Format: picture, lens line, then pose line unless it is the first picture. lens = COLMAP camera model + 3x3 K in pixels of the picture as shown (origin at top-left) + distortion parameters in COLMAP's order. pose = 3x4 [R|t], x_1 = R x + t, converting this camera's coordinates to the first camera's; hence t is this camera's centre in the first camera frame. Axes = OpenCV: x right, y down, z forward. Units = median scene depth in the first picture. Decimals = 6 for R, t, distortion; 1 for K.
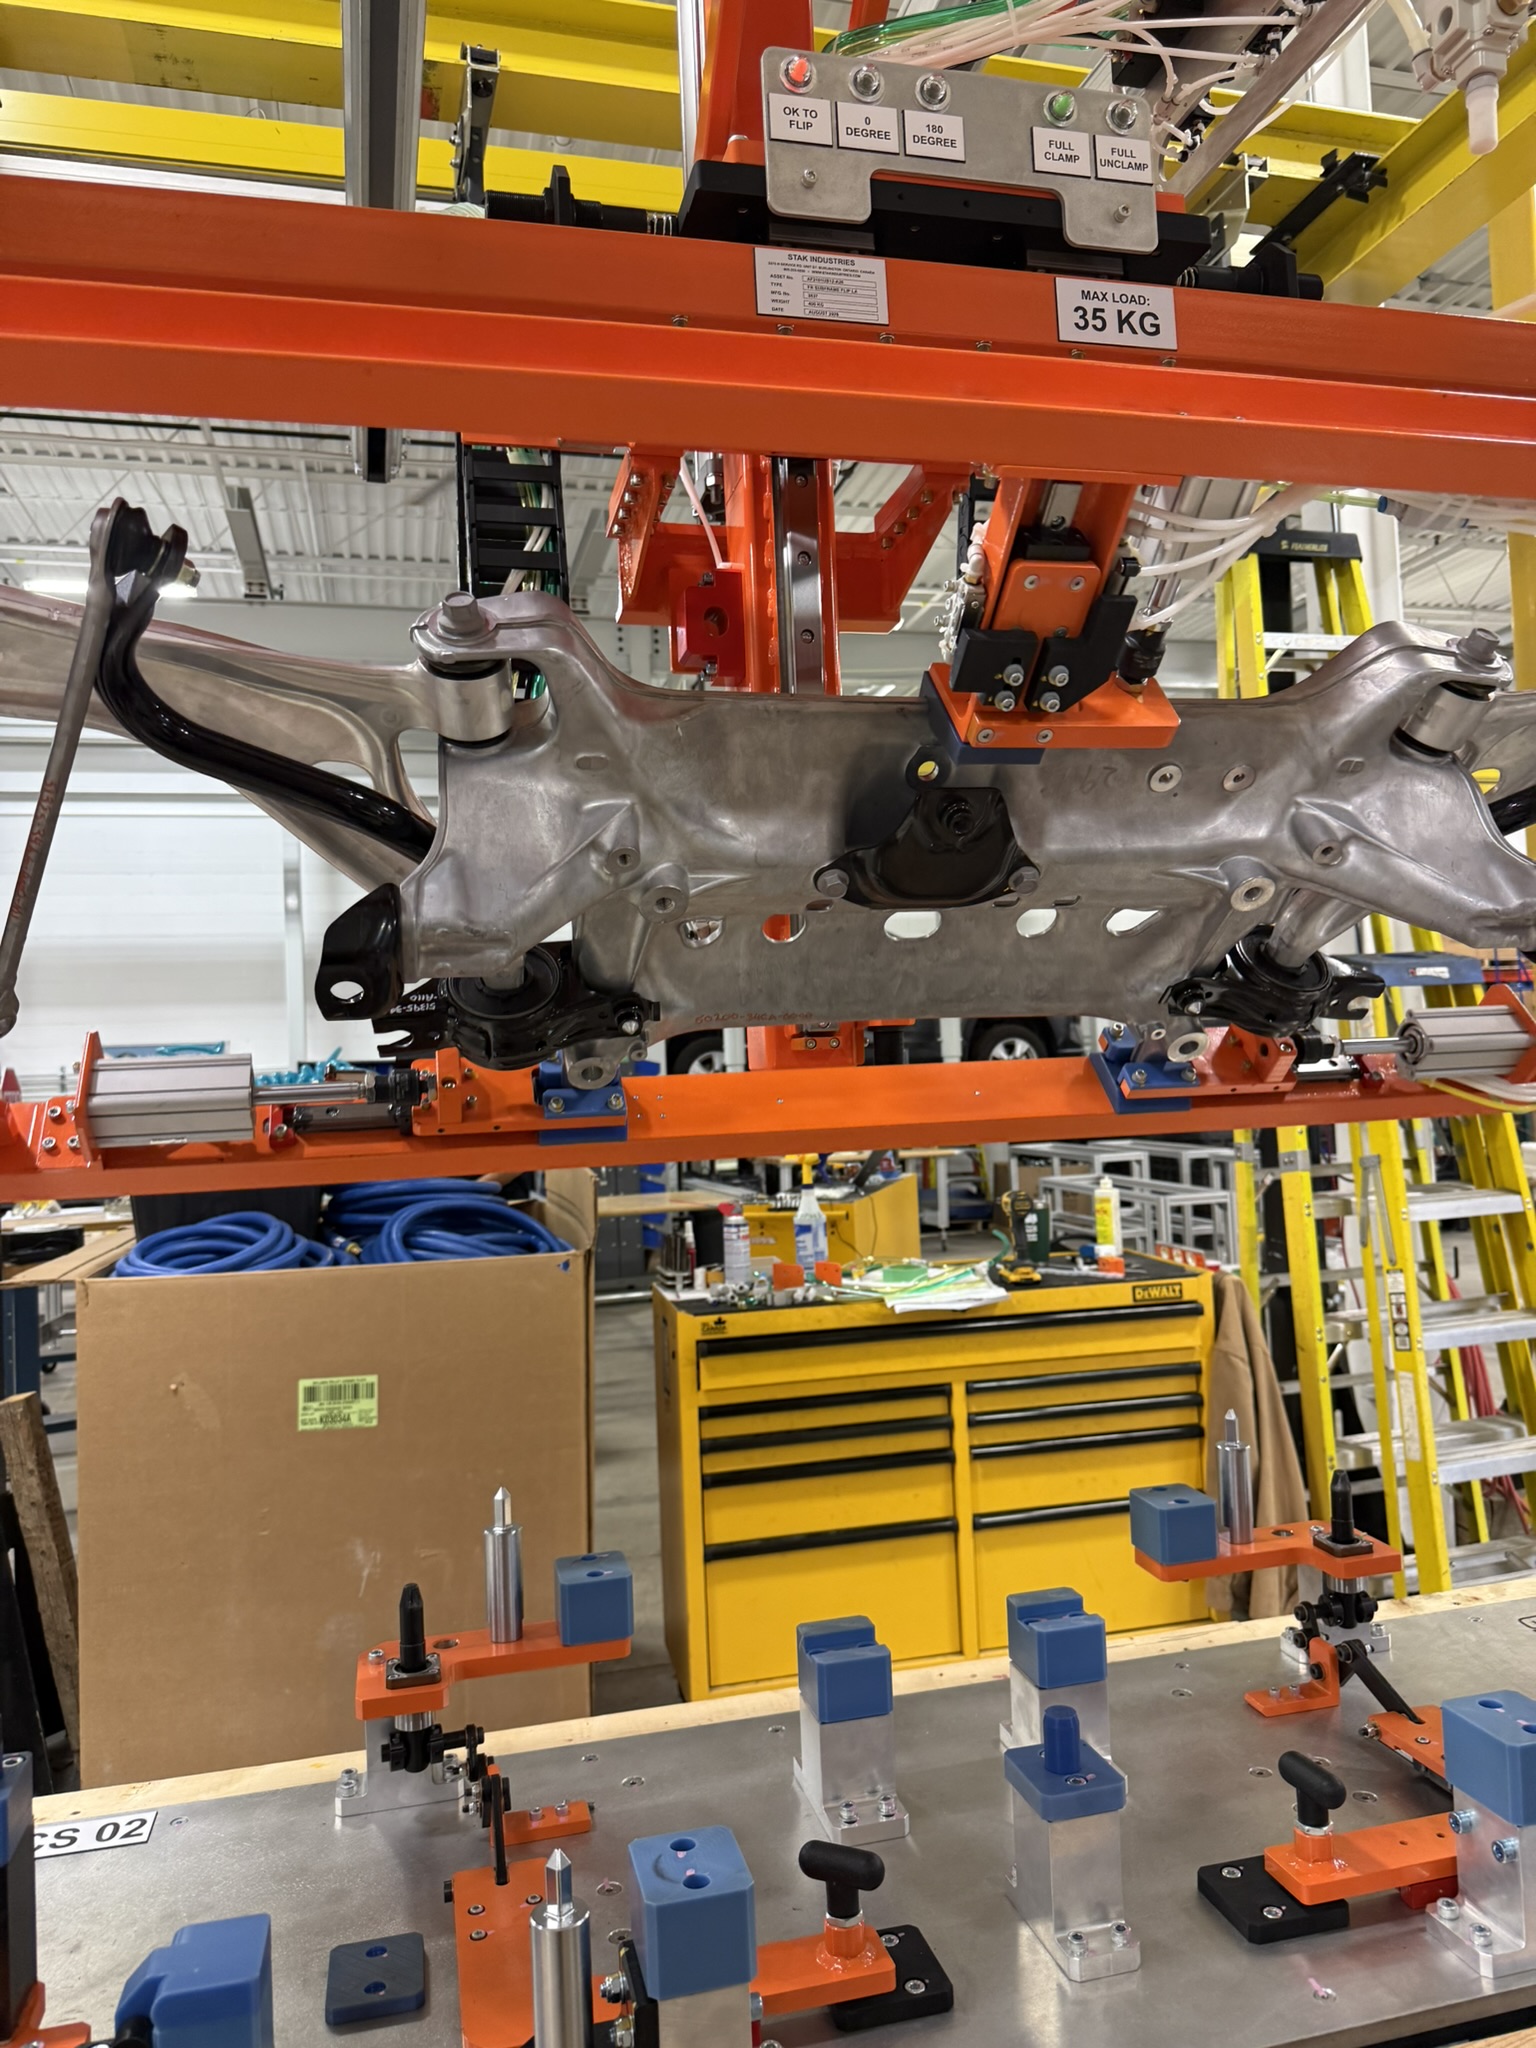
lens RADIAL K [[1432.3, 0, 772.4], [0, 1432.3, 1024.5], [0, 0, 1]] dist [0.098962, -0.141920]
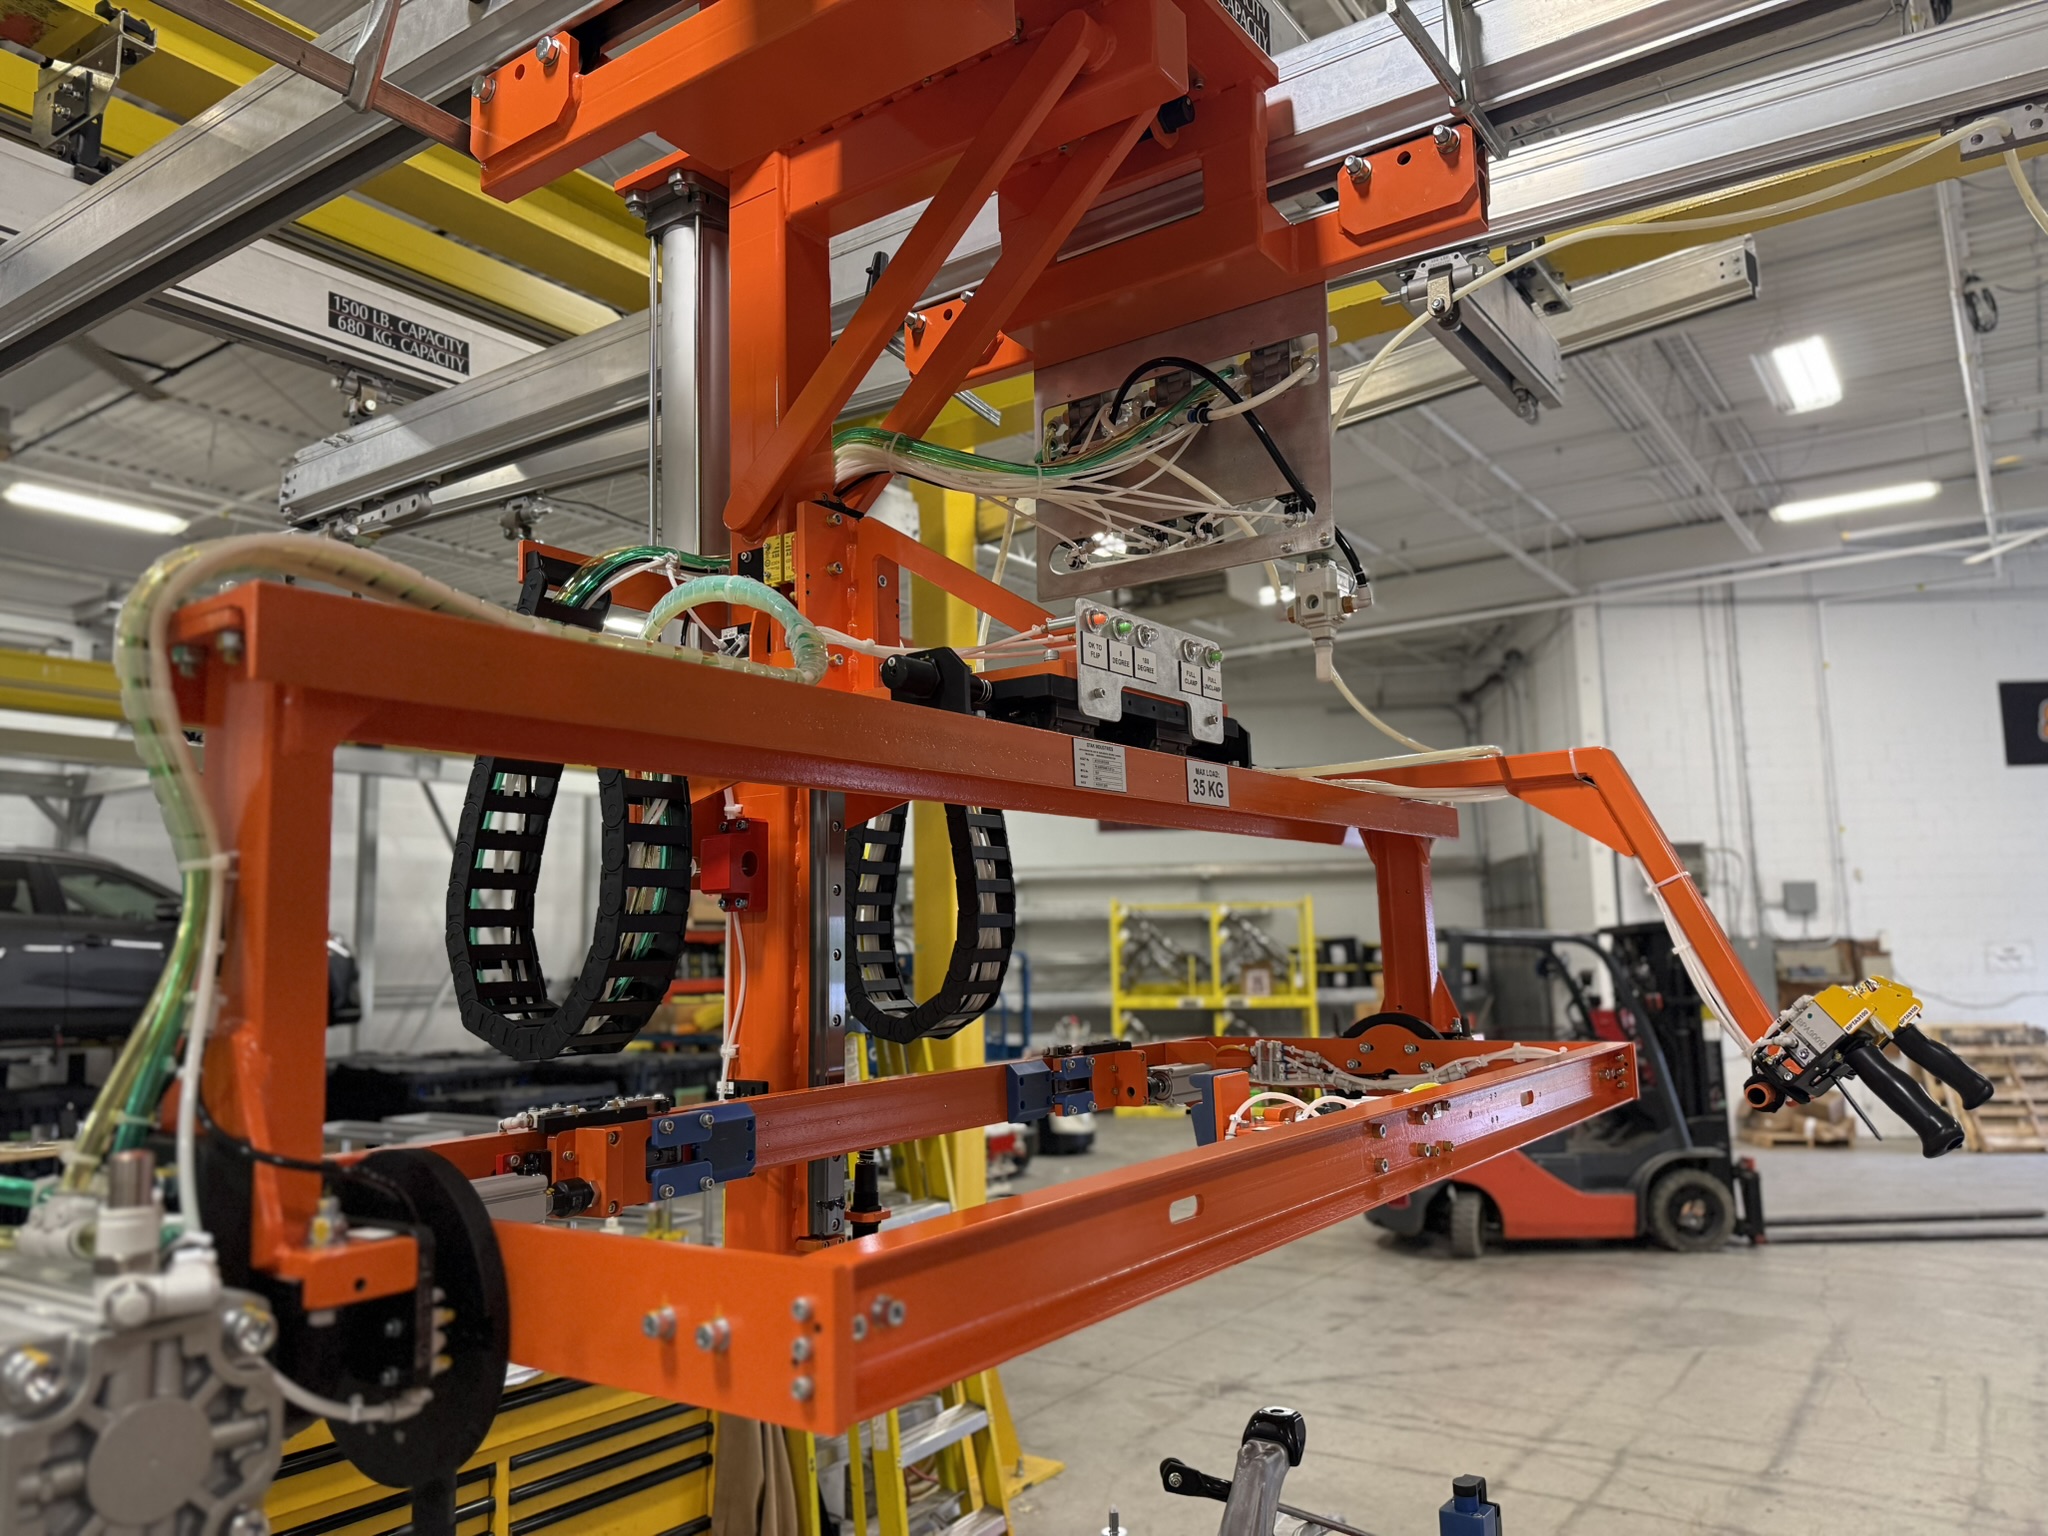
lens RADIAL K [[1447.7, 0, 1037.9], [0, 1447.7, 779.7], [0, 0, 1]] dist [0.080340, -0.116738]
pose [[0.764850, 0.100643, 0.636298, -0.311877], [-0.025330, 0.991656, -0.126403, -0.102955], [-0.643710, 0.080561, 0.761017, -0.020050]]
